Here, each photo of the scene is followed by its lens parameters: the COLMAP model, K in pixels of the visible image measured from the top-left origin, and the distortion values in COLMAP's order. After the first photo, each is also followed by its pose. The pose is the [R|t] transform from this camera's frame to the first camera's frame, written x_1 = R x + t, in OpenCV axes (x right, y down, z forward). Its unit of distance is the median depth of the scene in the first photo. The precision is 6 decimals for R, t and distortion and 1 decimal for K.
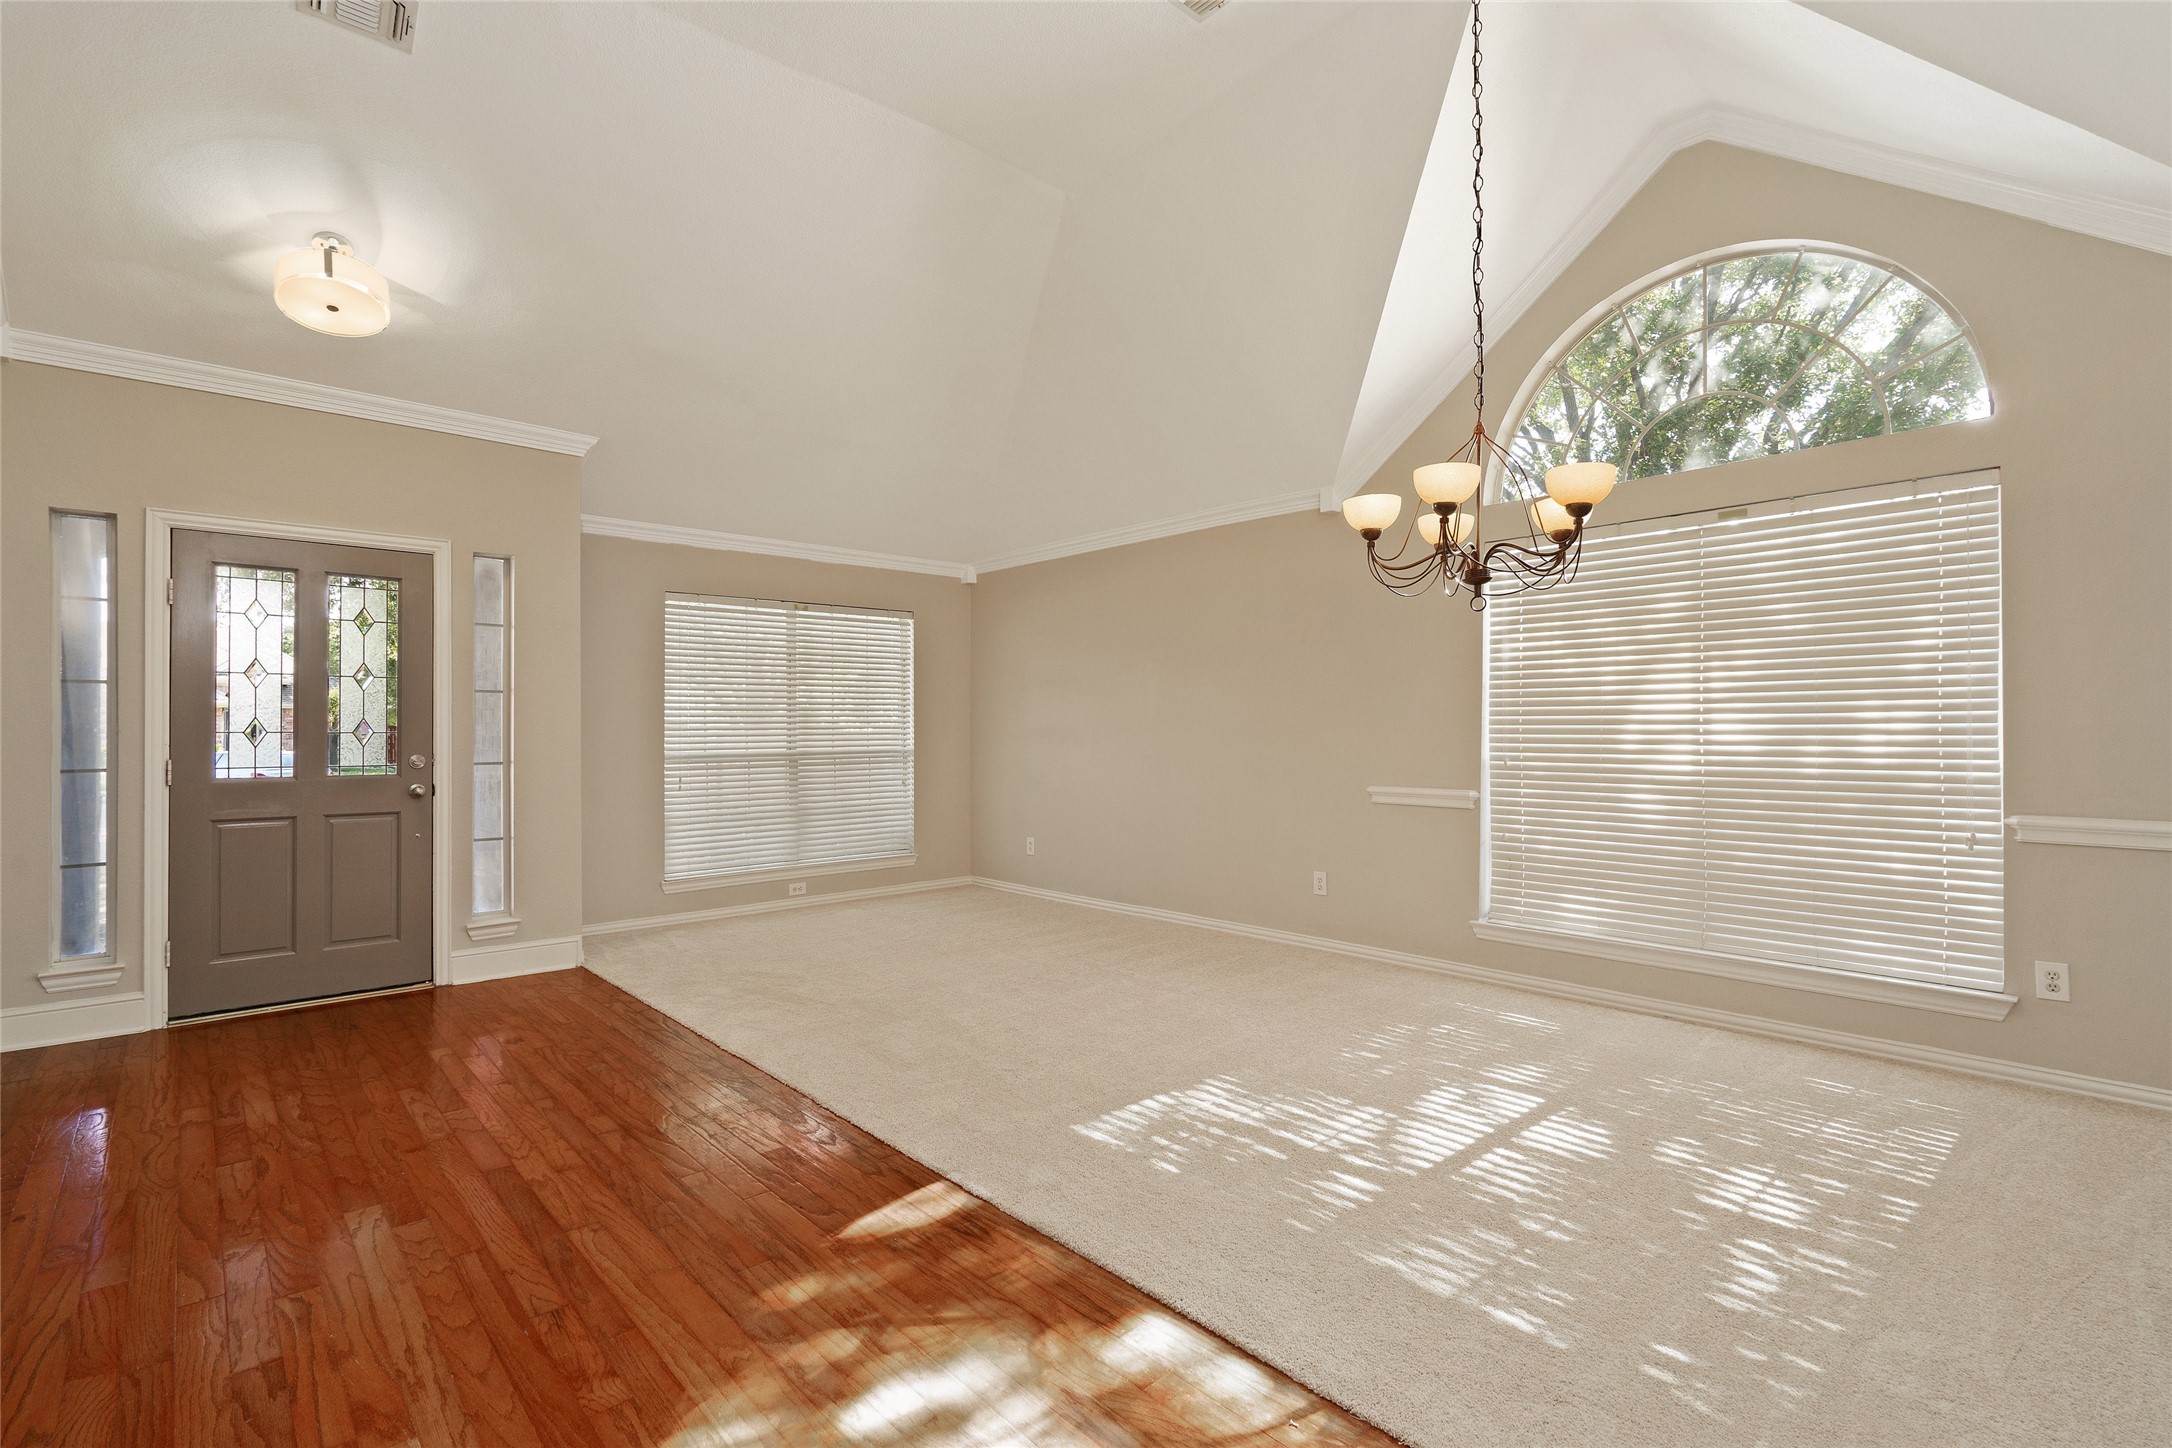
lens RADIAL K [[986.8, 0, 1086.0], [0, 986.8, 724.0], [0, 0, 1]] dist [-0.000749, 0.000969]
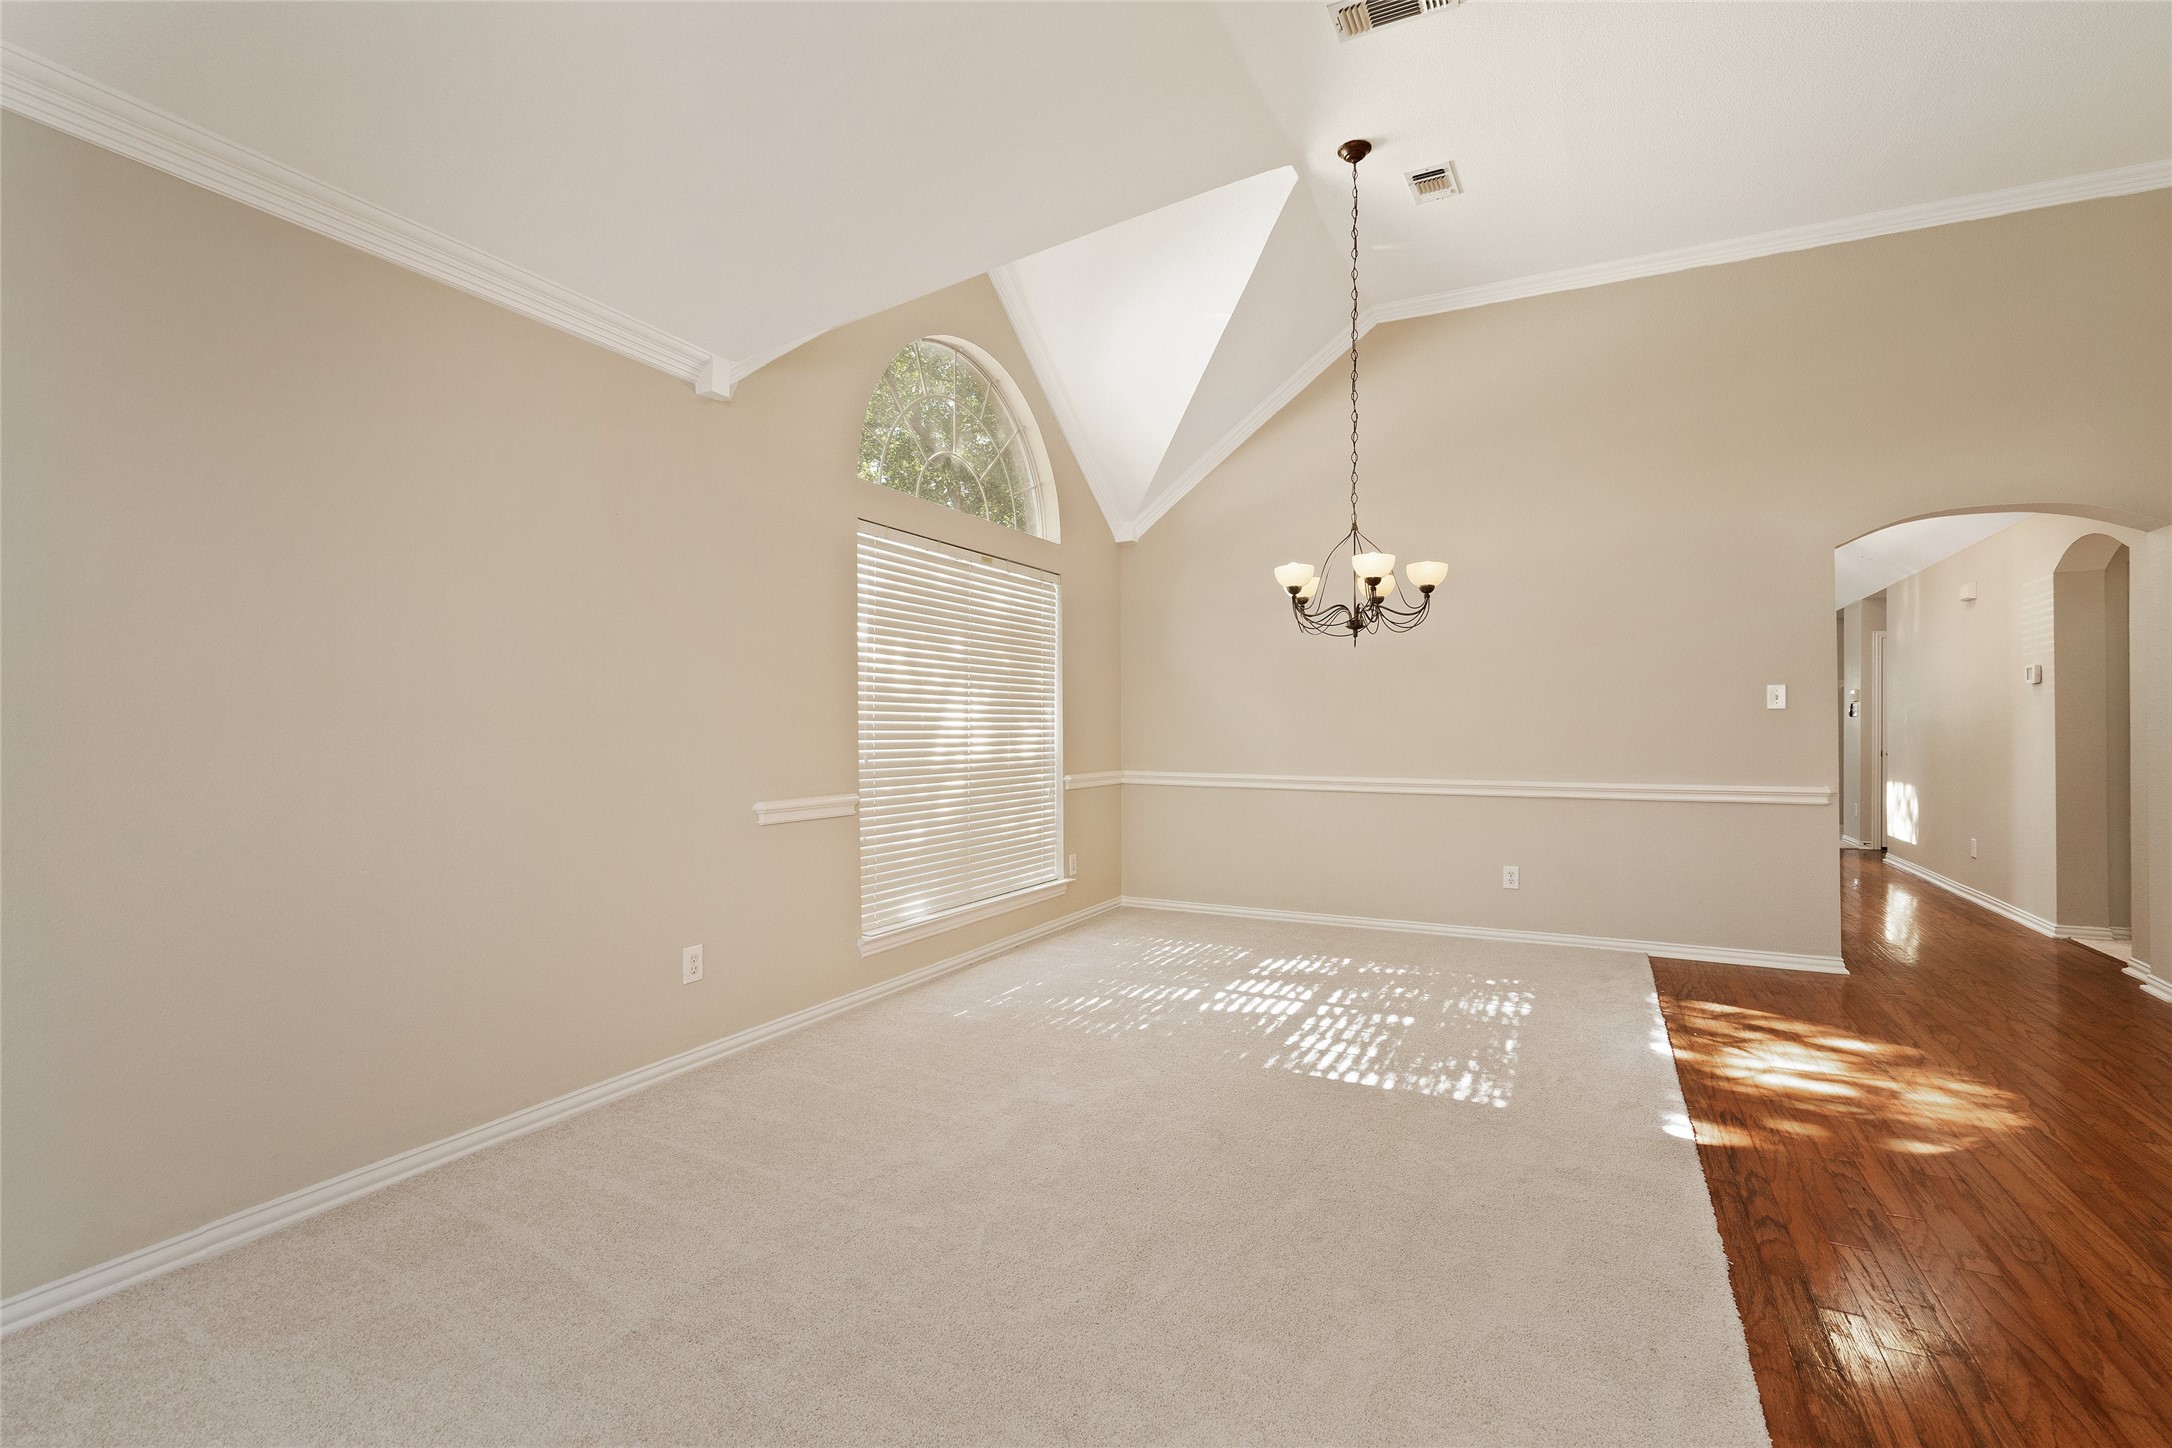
lens RADIAL K [[986.8, 0, 1086.0], [0, 986.8, 724.0], [0, 0, 1]] dist [-0.000749, 0.000969]
pose [[-0.346568, 0.007483, 0.937995, -0.709353], [-0.004483, 0.999944, -0.009634, 0.016942], [-0.938014, -0.007544, -0.346515, 1.542798]]
